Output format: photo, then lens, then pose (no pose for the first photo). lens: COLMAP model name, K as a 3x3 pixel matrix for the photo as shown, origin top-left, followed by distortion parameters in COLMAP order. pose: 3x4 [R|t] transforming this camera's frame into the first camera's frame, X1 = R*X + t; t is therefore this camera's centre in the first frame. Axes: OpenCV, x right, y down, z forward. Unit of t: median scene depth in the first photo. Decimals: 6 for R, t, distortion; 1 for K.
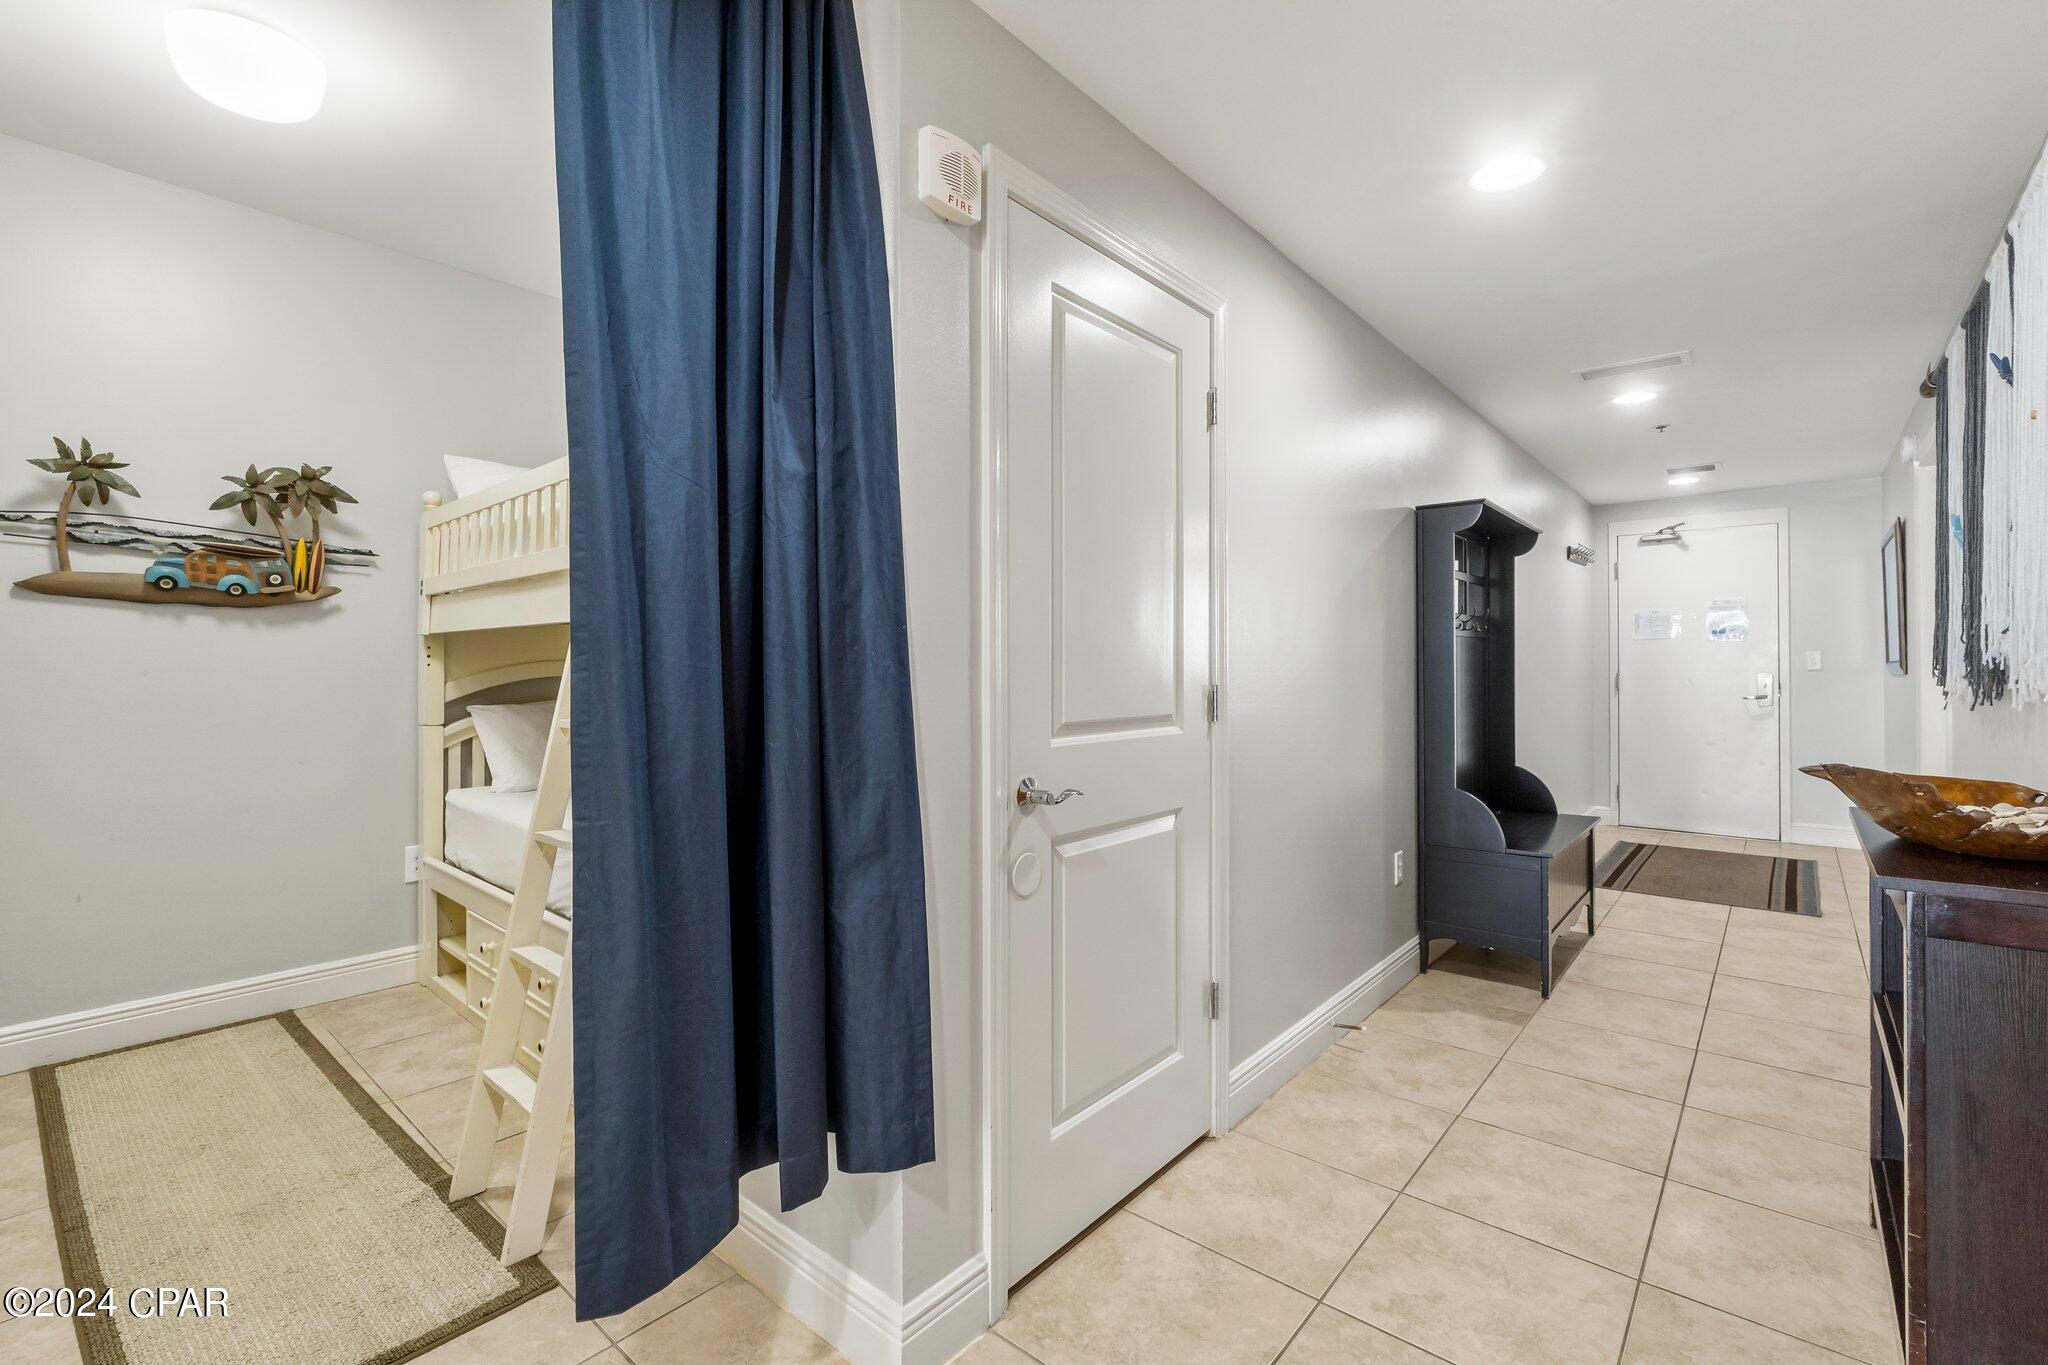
lens RADIAL K [[874.0, 0, 1024.0], [0, 874.0, 682.5], [0, 0, 1]] dist [-0.007954, -0.000398]
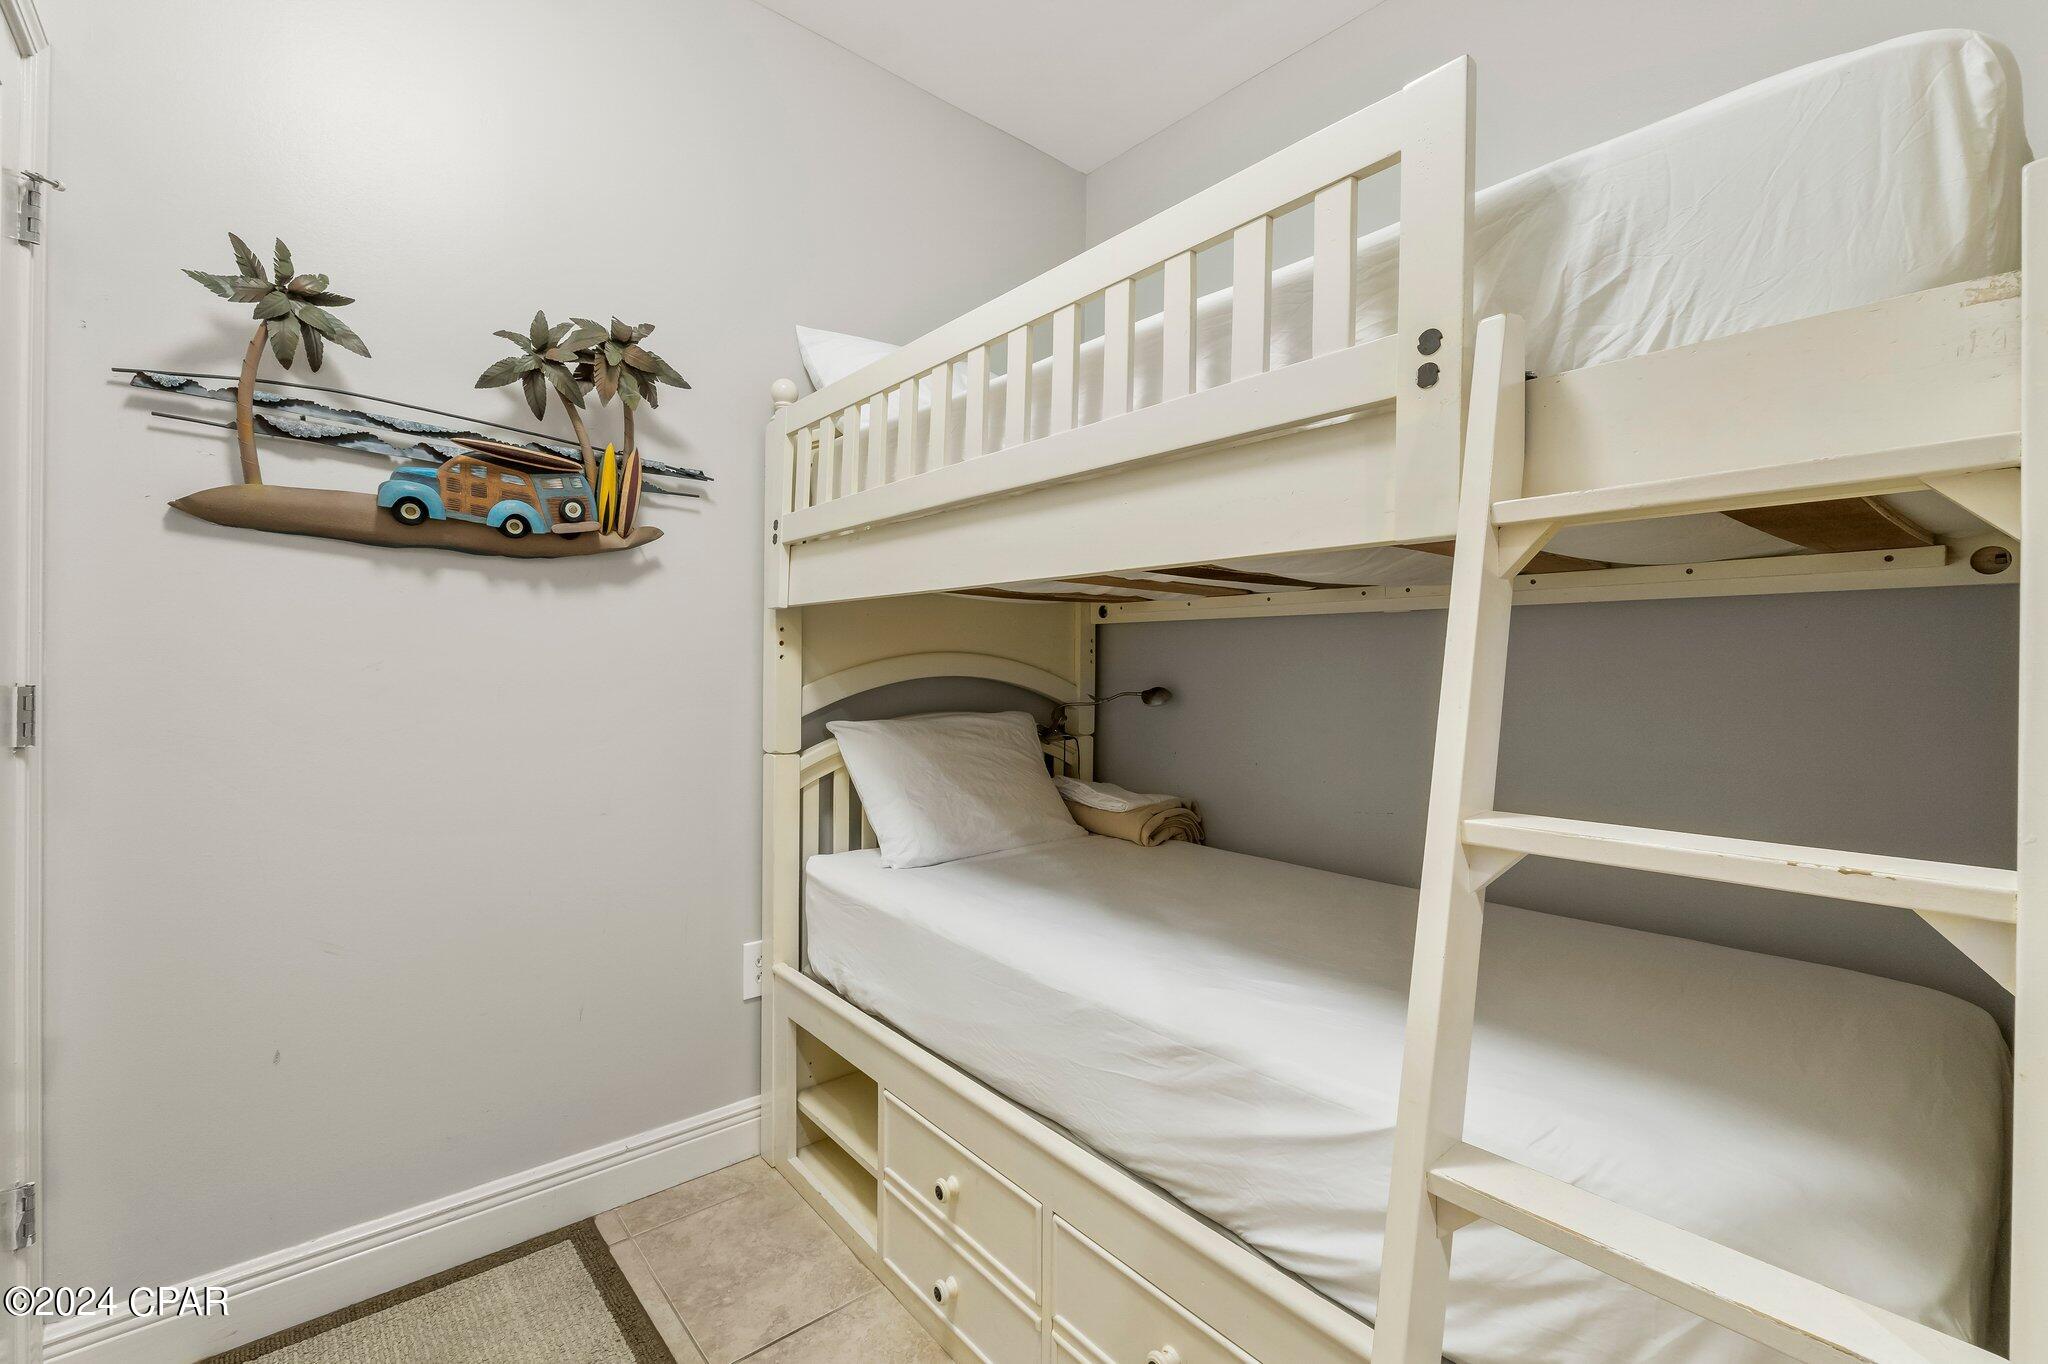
lens RADIAL K [[866.6, 0, 1031.2], [0, 866.6, 695.4], [0, 0, 1]] dist [-0.006699, -0.000616]
pose [[0.988391, 0.015093, -0.151183, -0.466245], [-0.012515, 0.999760, 0.017992, -0.006605], [0.151418, -0.015892, 0.988342, 0.466385]]
